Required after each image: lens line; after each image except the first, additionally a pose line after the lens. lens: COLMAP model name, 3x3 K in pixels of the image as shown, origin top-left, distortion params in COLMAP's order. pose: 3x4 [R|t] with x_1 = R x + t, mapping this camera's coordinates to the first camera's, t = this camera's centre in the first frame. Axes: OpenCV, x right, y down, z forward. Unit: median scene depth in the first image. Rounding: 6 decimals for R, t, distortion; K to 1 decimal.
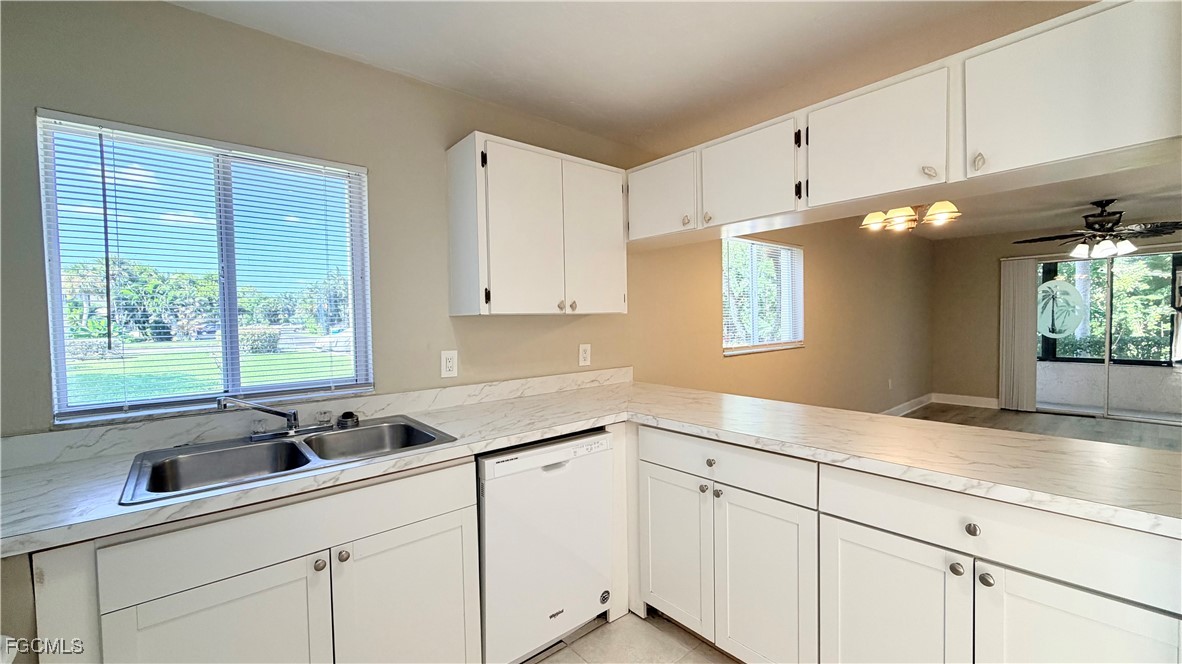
lens RADIAL K [[474.6, 0, 591.0], [0, 474.6, 332.0], [0, 0, 1]] dist [-0.000126, -0.000042]
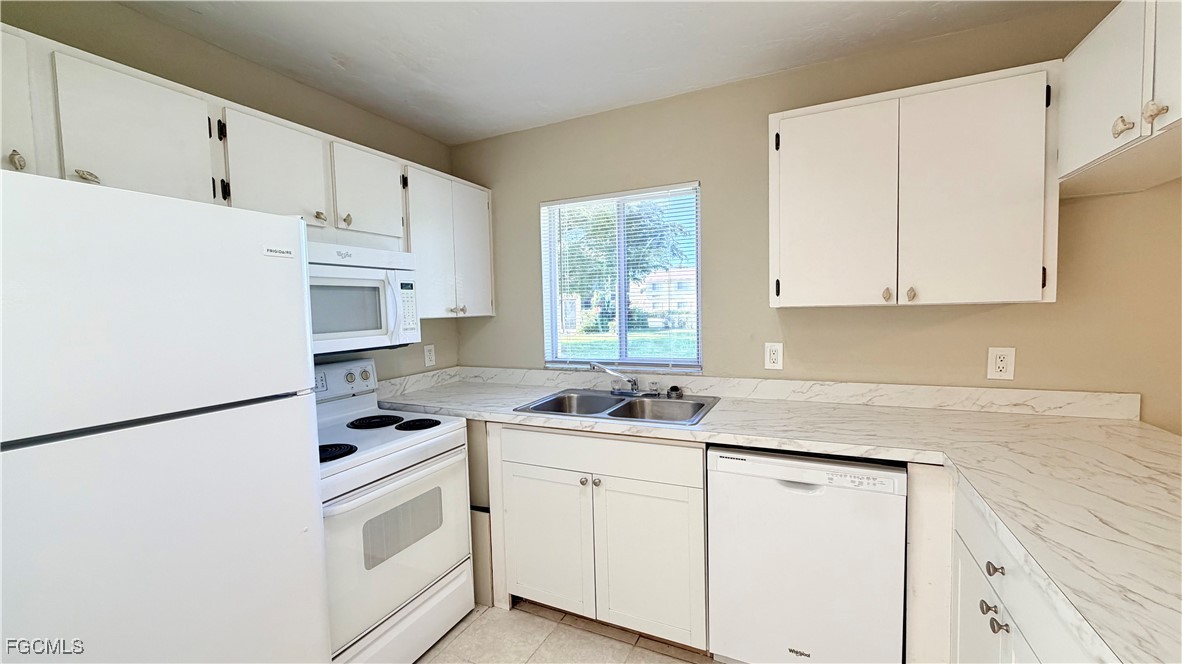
lens RADIAL K [[474.6, 0, 591.0], [0, 474.6, 332.0], [0, 0, 1]] dist [-0.000126, -0.000042]
pose [[0.401918, 0.051860, -0.914206, 0.507328], [-0.010837, 0.998594, 0.051883, -0.033702], [0.915612, -0.010946, 0.401915, 0.286947]]
